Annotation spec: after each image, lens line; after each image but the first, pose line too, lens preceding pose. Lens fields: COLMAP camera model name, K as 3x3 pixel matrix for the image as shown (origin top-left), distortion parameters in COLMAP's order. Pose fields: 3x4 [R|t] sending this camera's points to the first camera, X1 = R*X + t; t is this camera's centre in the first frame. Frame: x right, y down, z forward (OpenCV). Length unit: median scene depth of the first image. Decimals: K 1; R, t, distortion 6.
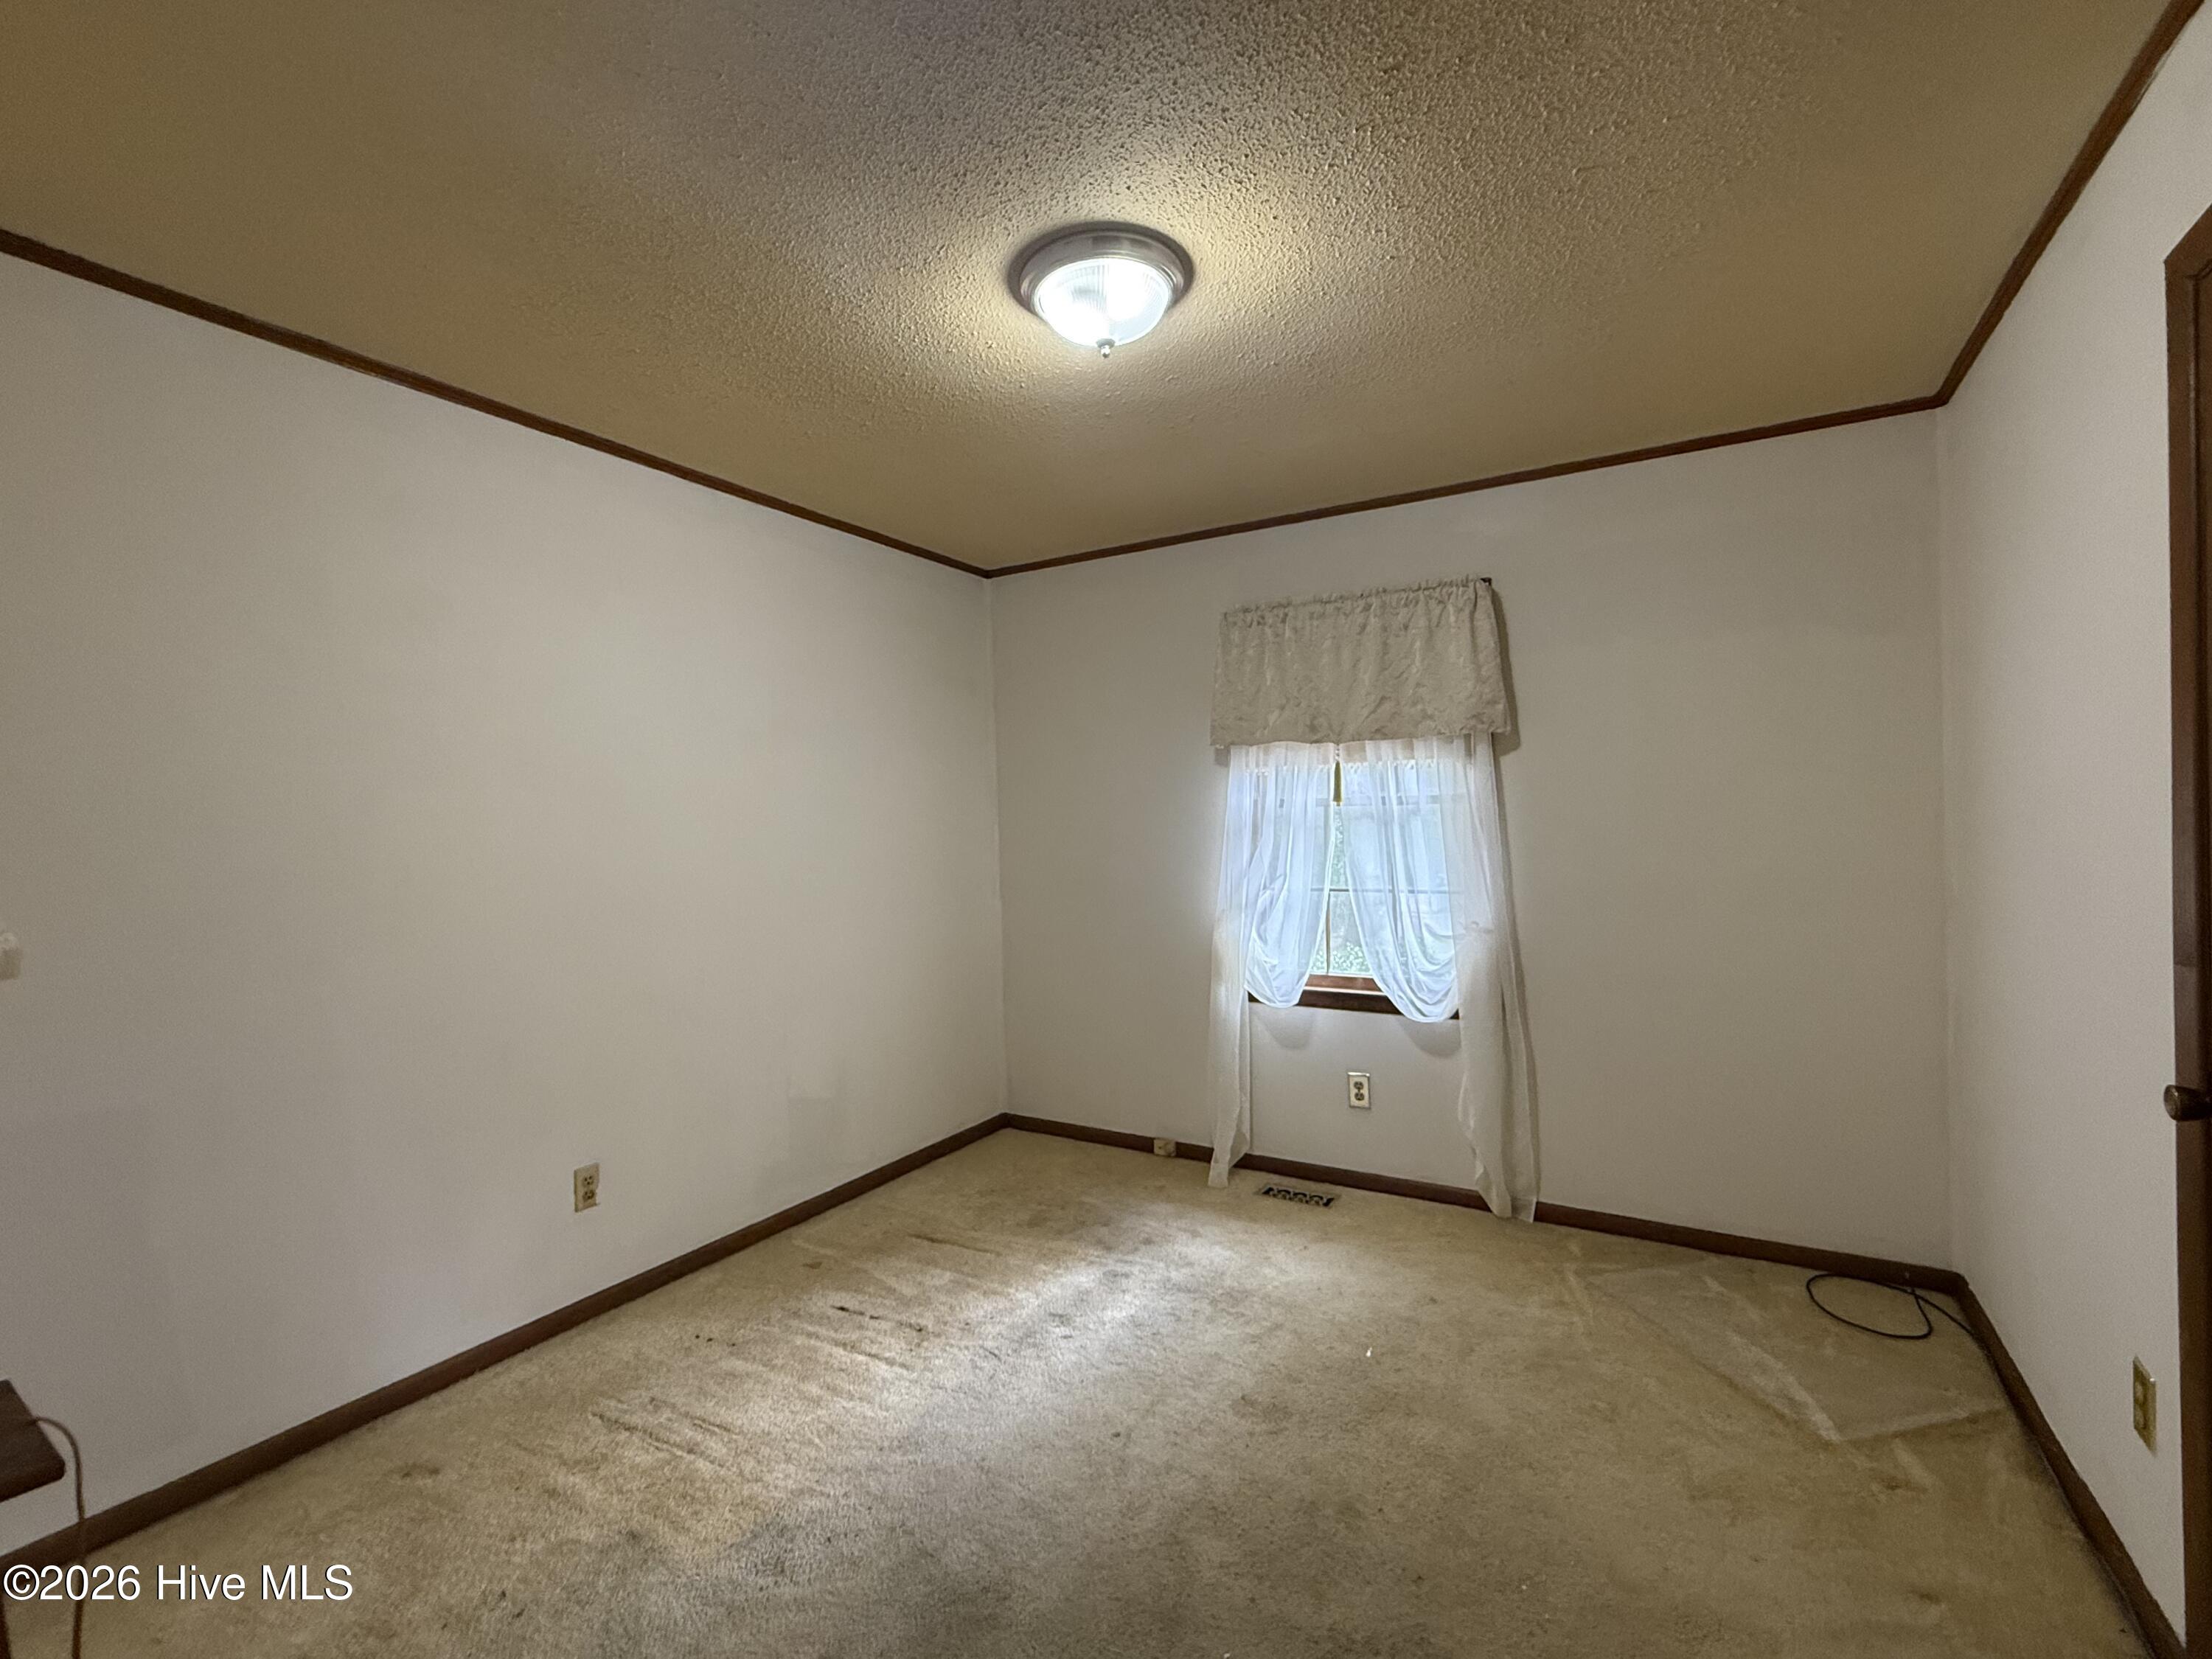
lens RADIAL K [[977.7, 0, 1107.9], [0, 977.7, 828.4], [0, 0, 1]] dist [-0.001071, 0.000083]
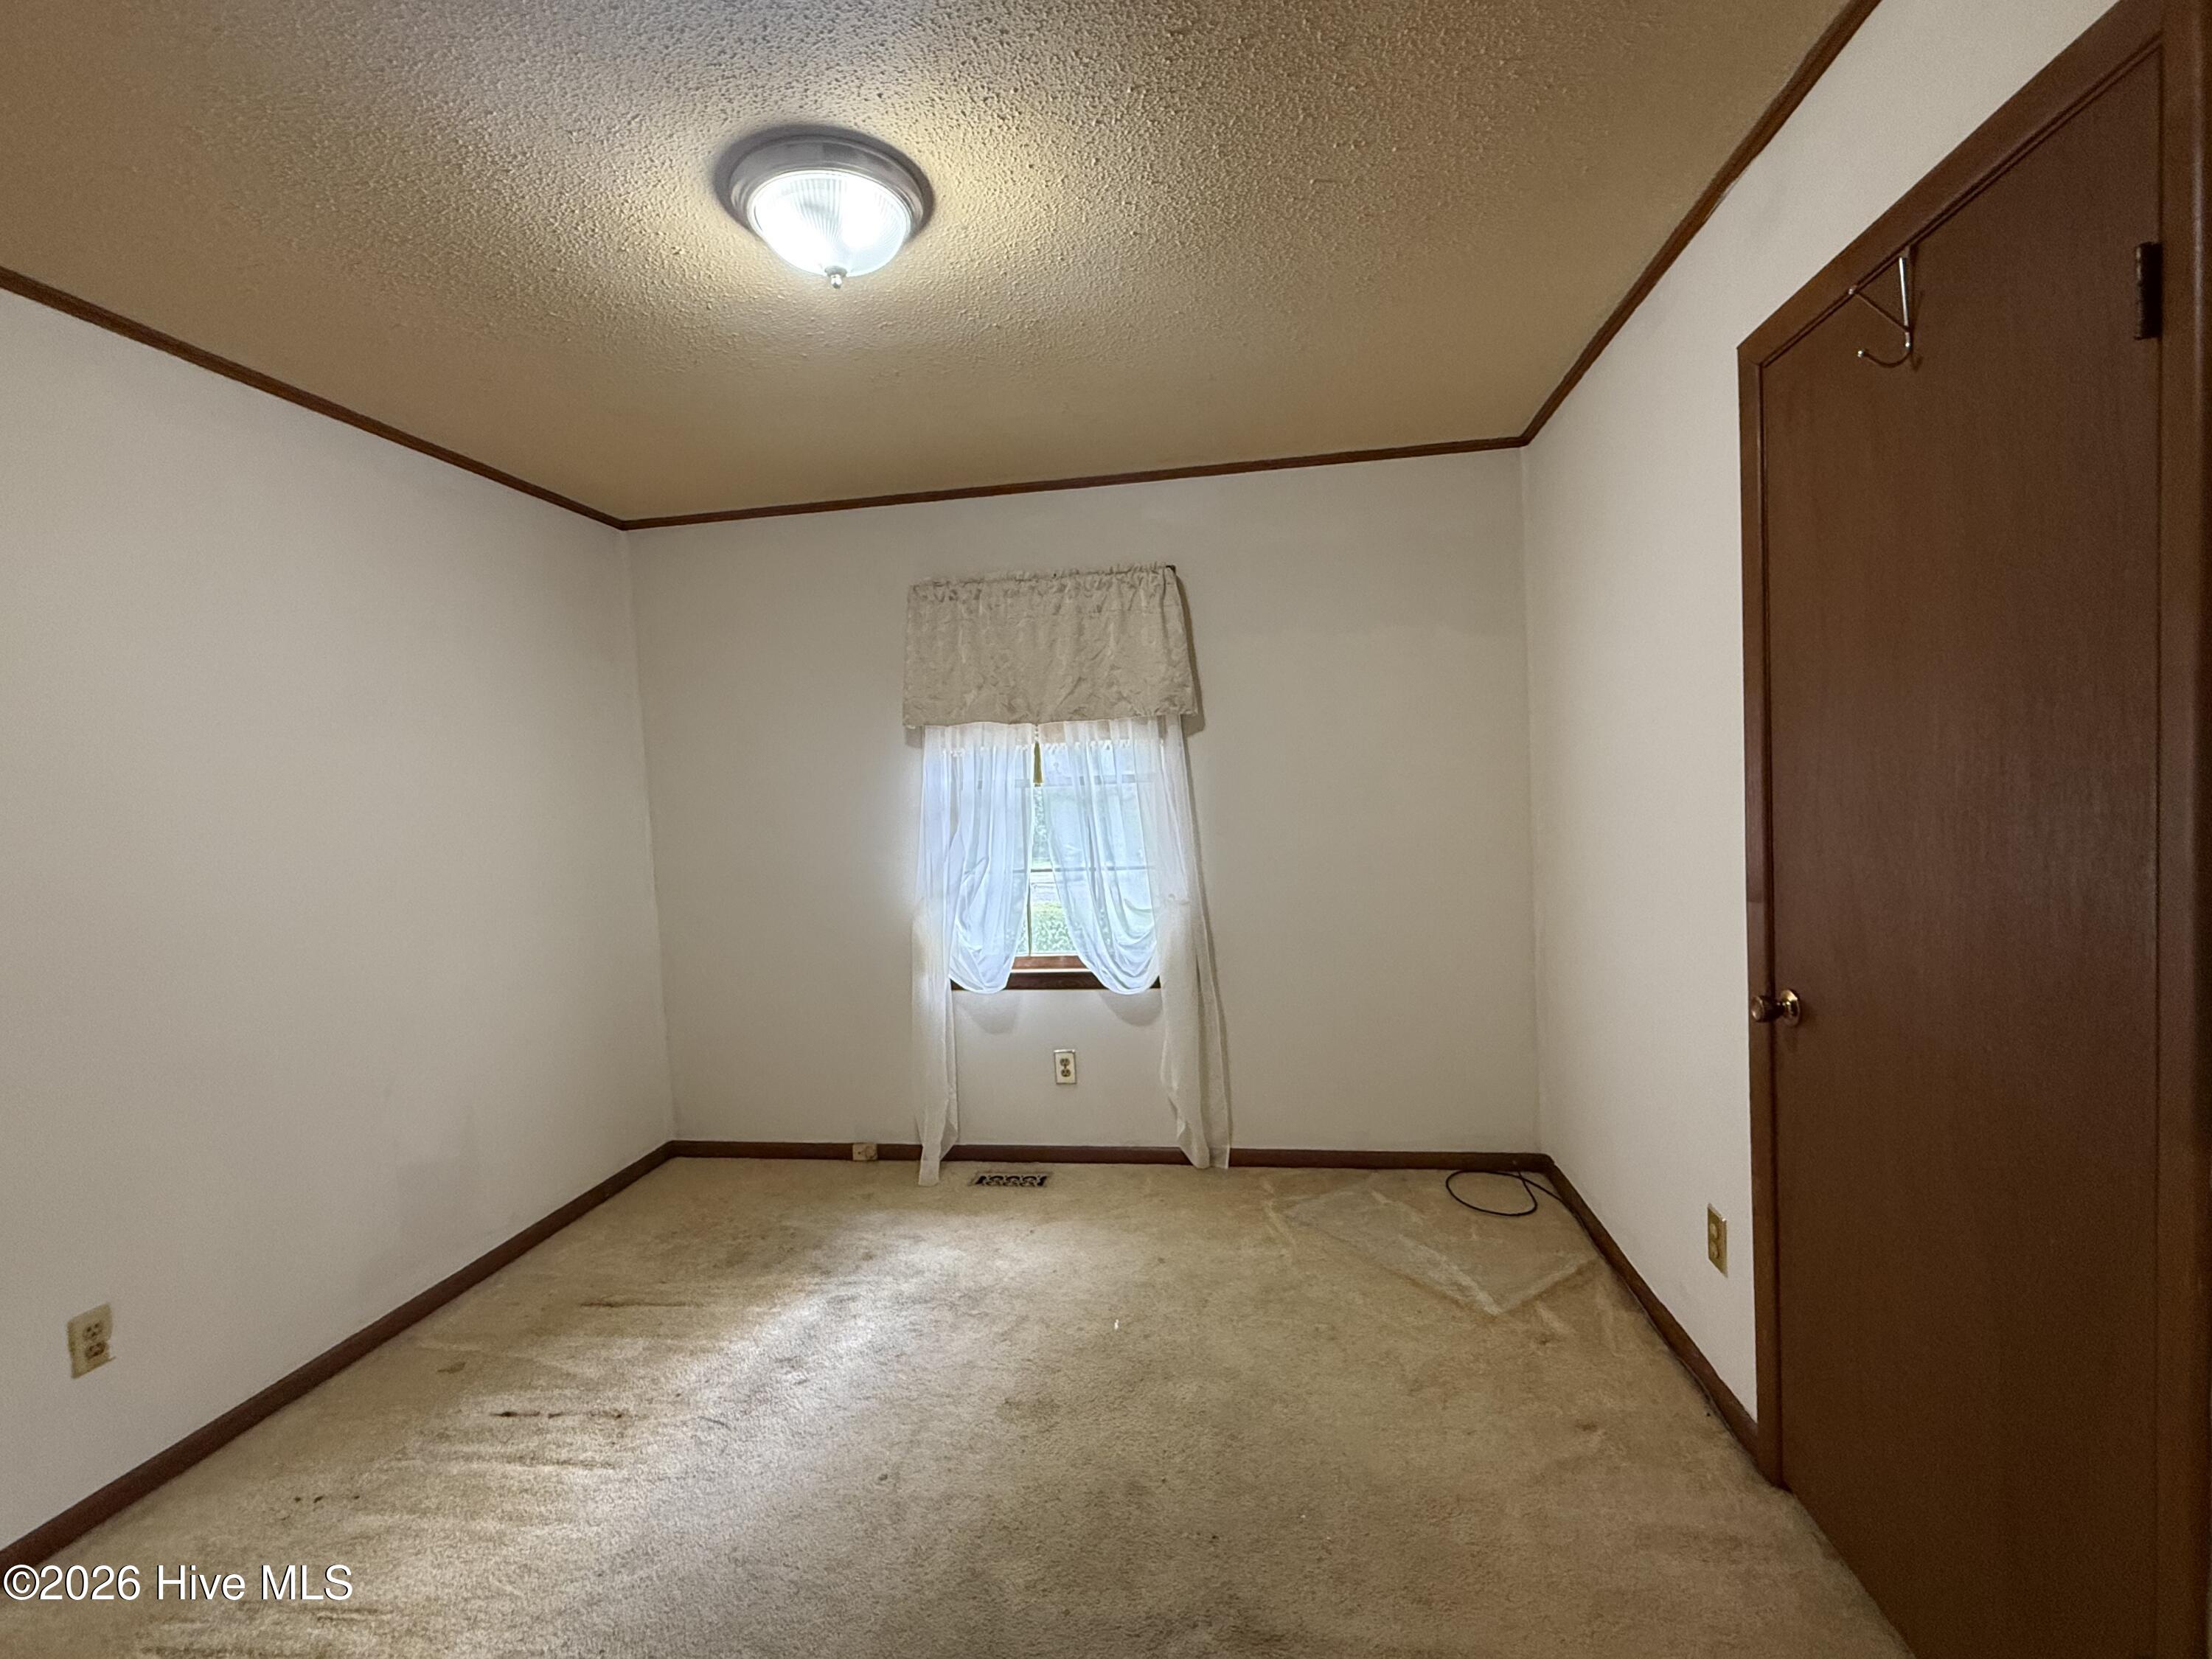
lens RADIAL K [[977.7, 0, 1106.3], [0, 977.7, 829.8], [0, 0, 1]] dist [-0.001071, 0.000083]
pose [[0.928755, -0.037789, 0.368762, -0.095137], [0.028421, 0.999121, 0.030803, -0.010724], [-0.369602, -0.018128, 0.929013, 0.064616]]
